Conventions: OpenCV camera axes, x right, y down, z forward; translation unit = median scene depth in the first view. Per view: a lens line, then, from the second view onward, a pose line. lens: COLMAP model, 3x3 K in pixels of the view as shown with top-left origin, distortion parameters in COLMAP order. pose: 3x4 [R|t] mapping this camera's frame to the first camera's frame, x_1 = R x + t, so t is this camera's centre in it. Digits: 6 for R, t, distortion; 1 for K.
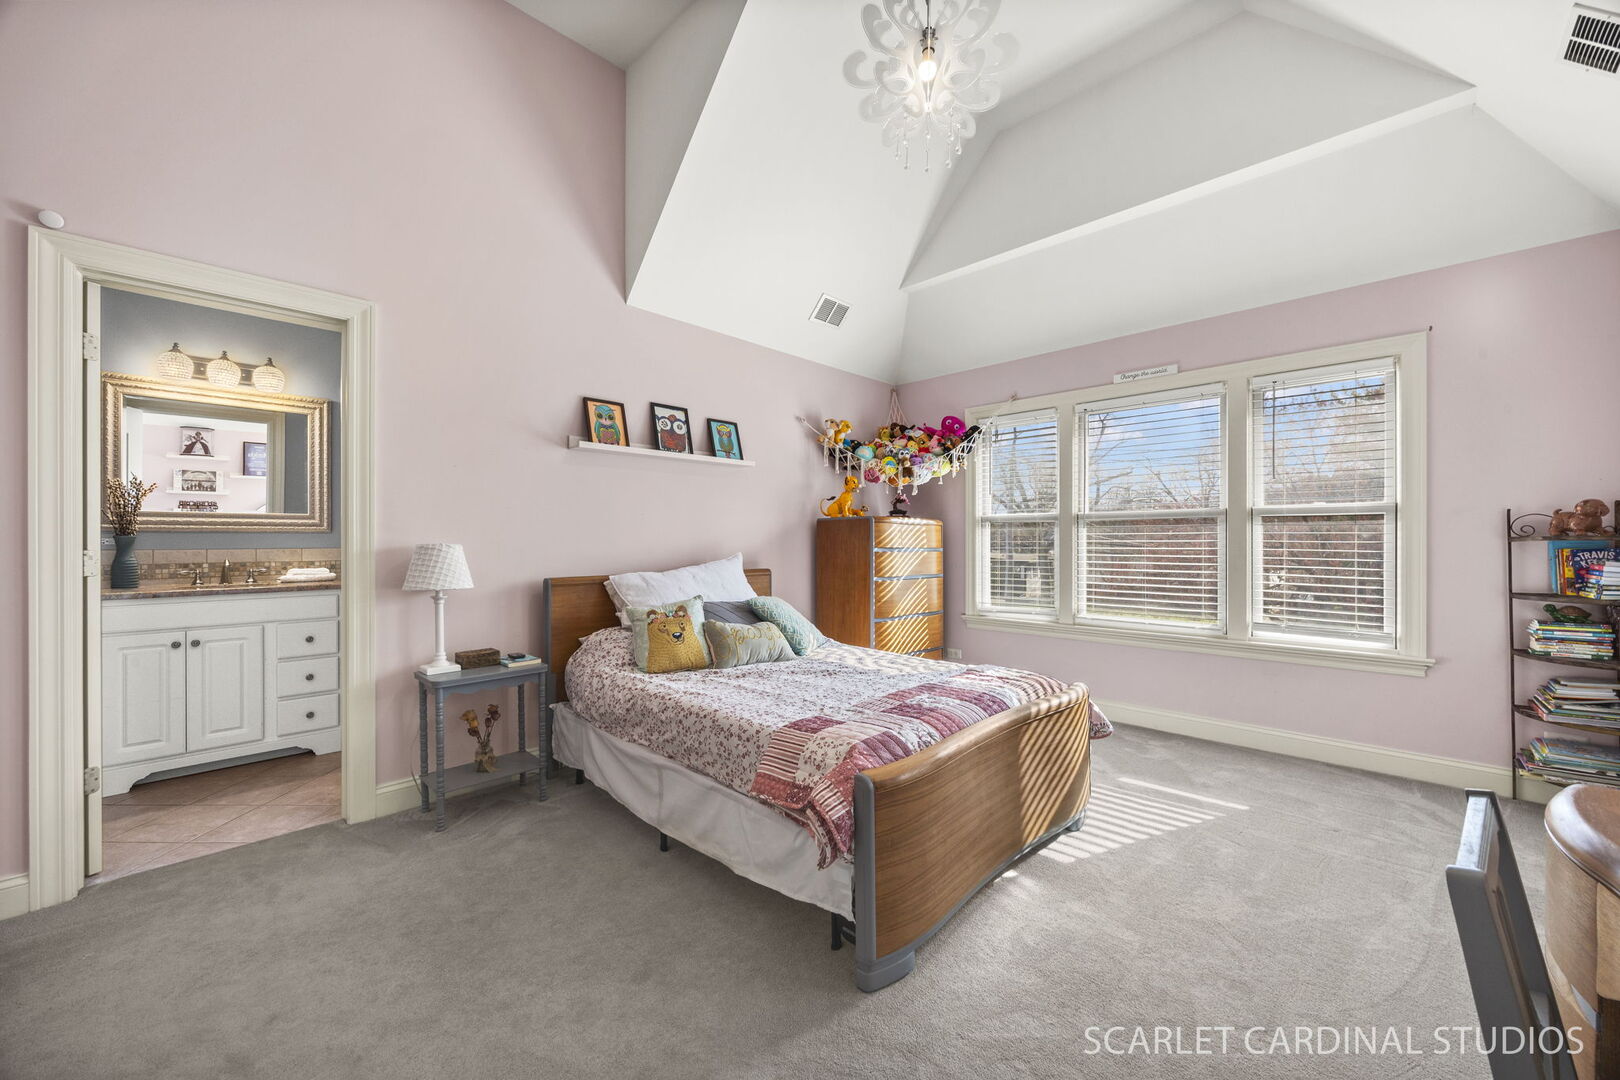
lens RADIAL K [[619.2, 0, 807.6], [0, 619.2, 535.5], [0, 0, 1]] dist [-0.002209, 0.000141]
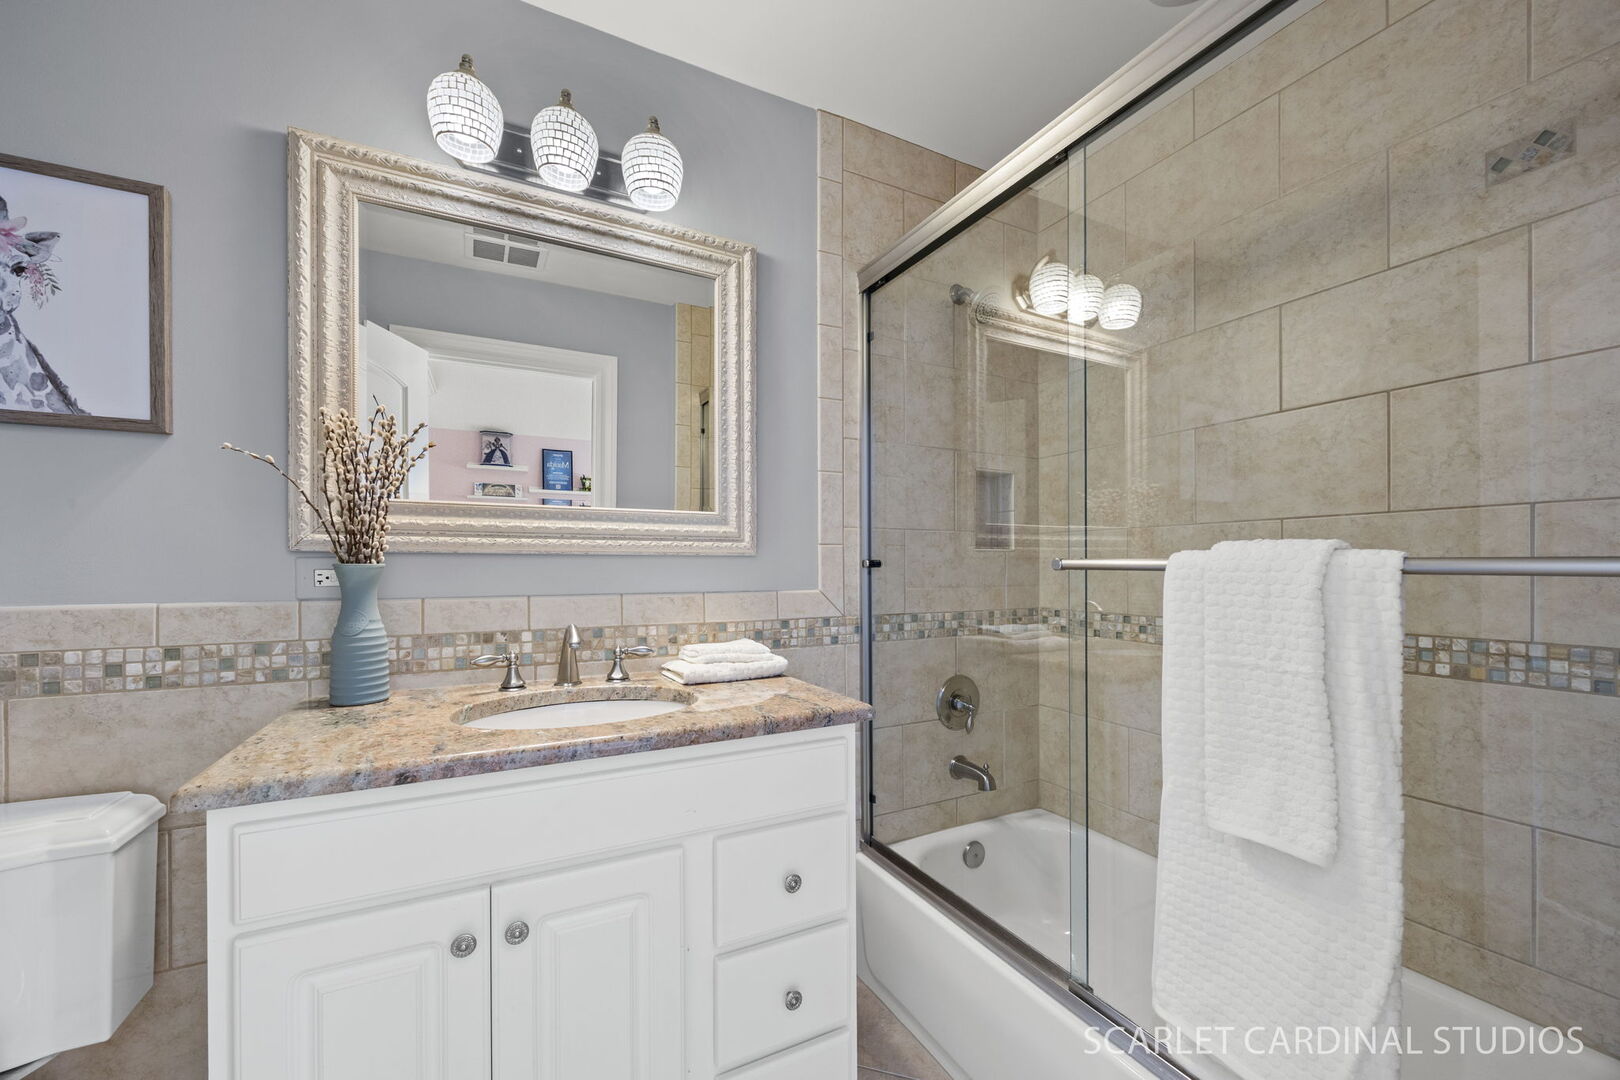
lens RADIAL K [[619.2, 0, 800.1], [0, 619.2, 568.3], [0, 0, 1]] dist [-0.002209, 0.000141]
pose [[0.949740, 0.002839, -0.313027, -0.639193], [-0.000225, 0.999965, 0.008386, 0.000144], [0.313040, -0.007895, 0.949707, 0.633375]]
